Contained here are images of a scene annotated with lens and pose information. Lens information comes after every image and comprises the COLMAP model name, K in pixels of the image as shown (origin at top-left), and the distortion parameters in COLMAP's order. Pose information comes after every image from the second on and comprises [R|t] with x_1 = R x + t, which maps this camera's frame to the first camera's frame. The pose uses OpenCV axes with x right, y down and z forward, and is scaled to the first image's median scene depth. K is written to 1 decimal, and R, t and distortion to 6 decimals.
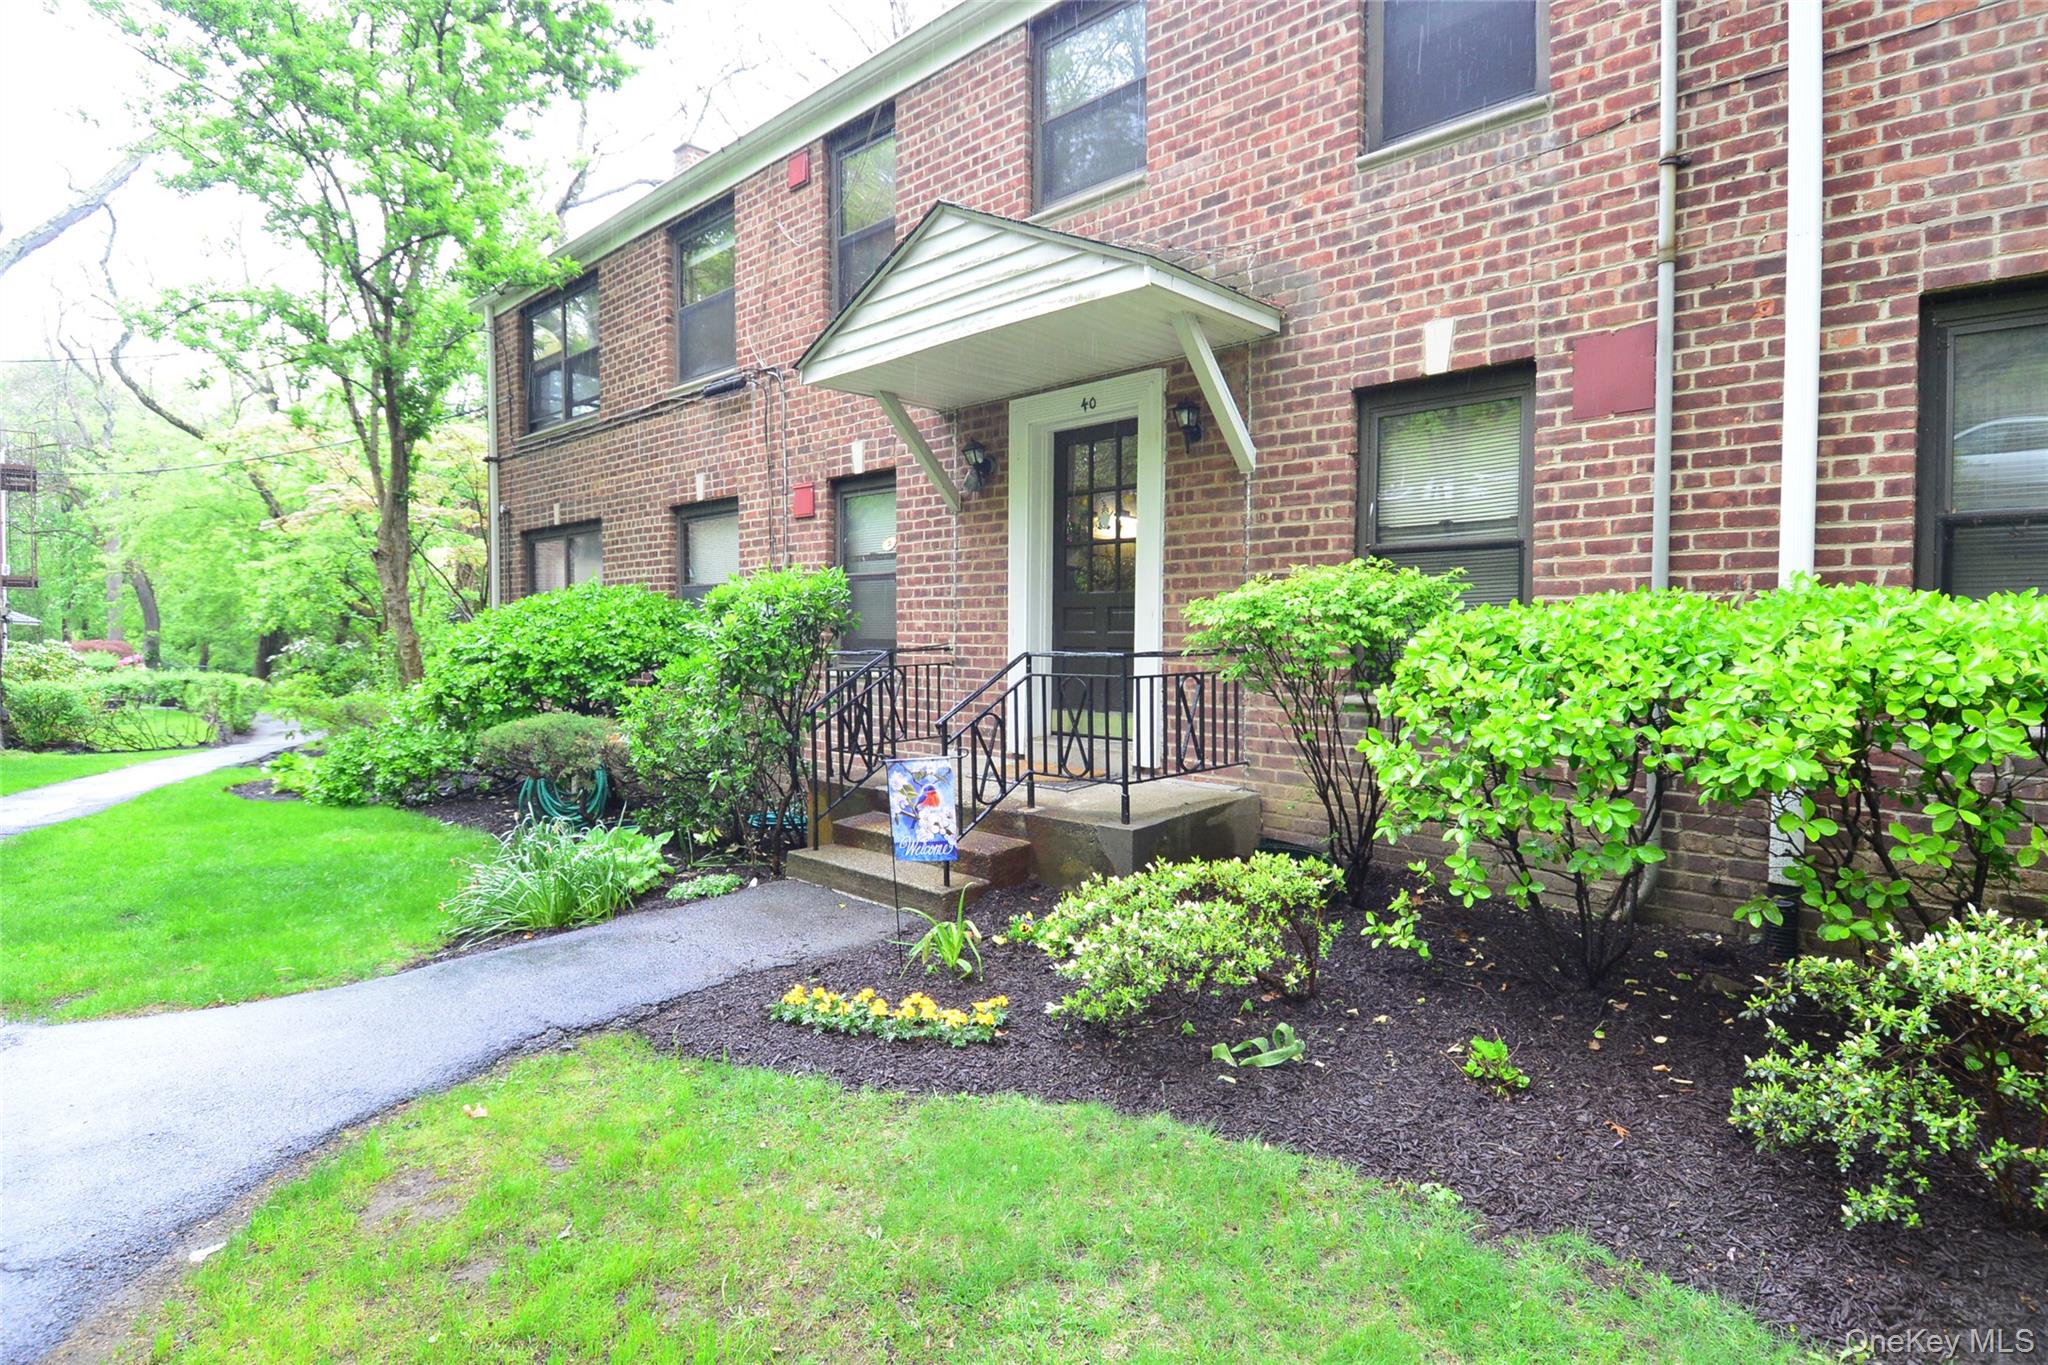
lens RADIAL K [[1091.7, 0, 1024.0], [0, 1091.7, 682.5], [0, 0, 1]] dist [0.055776, -0.055253]
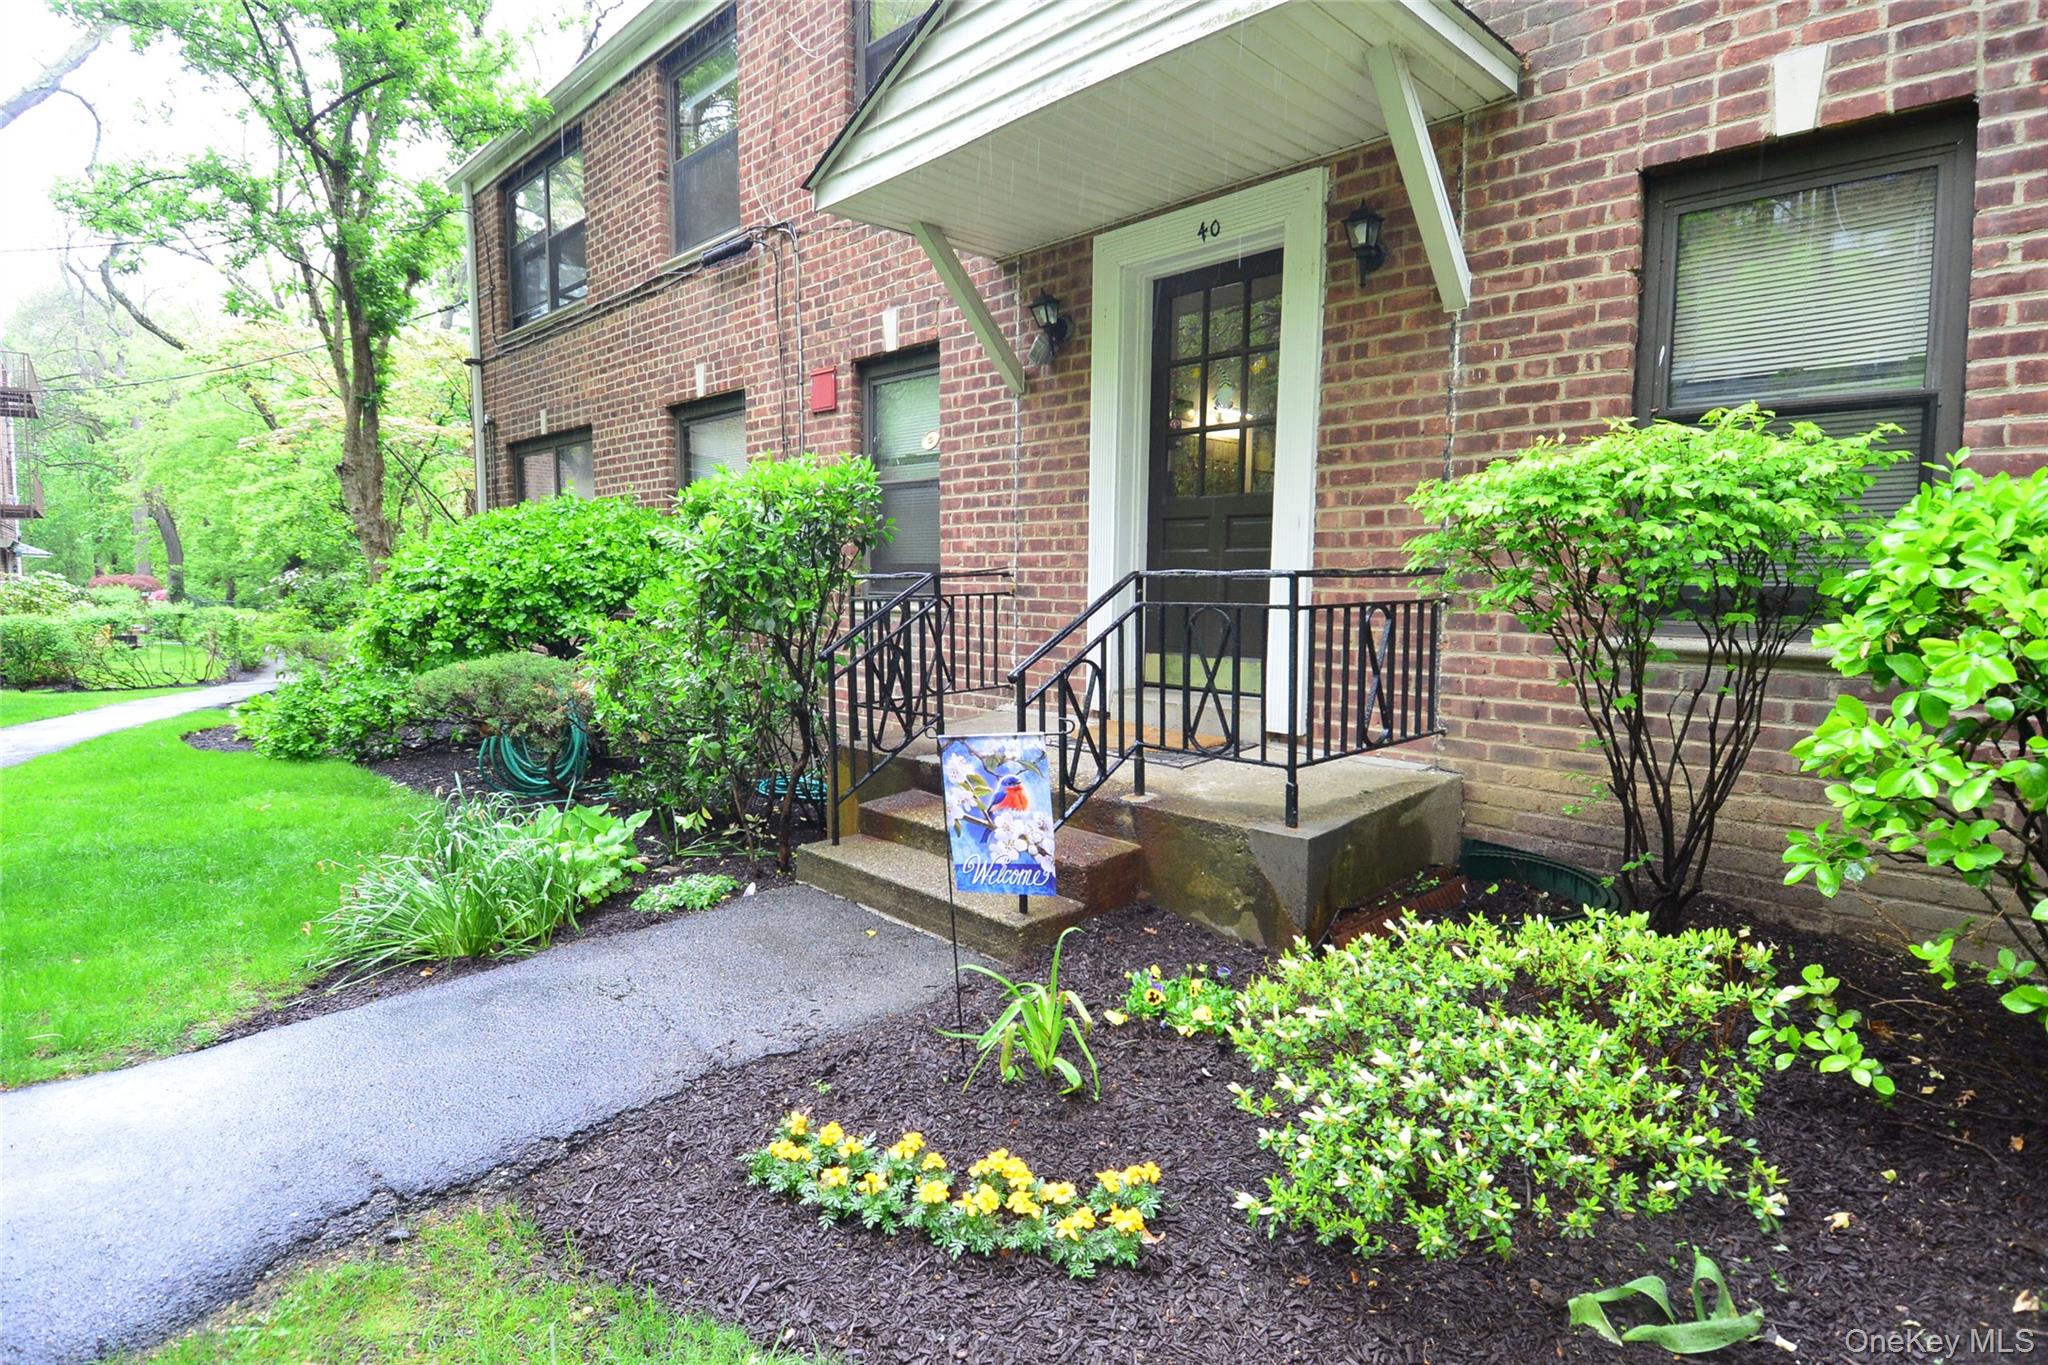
lens RADIAL K [[1091.7, 0, 1024.0], [0, 1091.7, 682.5], [0, 0, 1]] dist [0.055776, -0.055253]
pose [[0.999586, 0.006331, -0.028074, -0.044948], [-0.004792, 0.998501, 0.054523, 0.004711], [0.028377, -0.054365, 0.998118, 0.282630]]
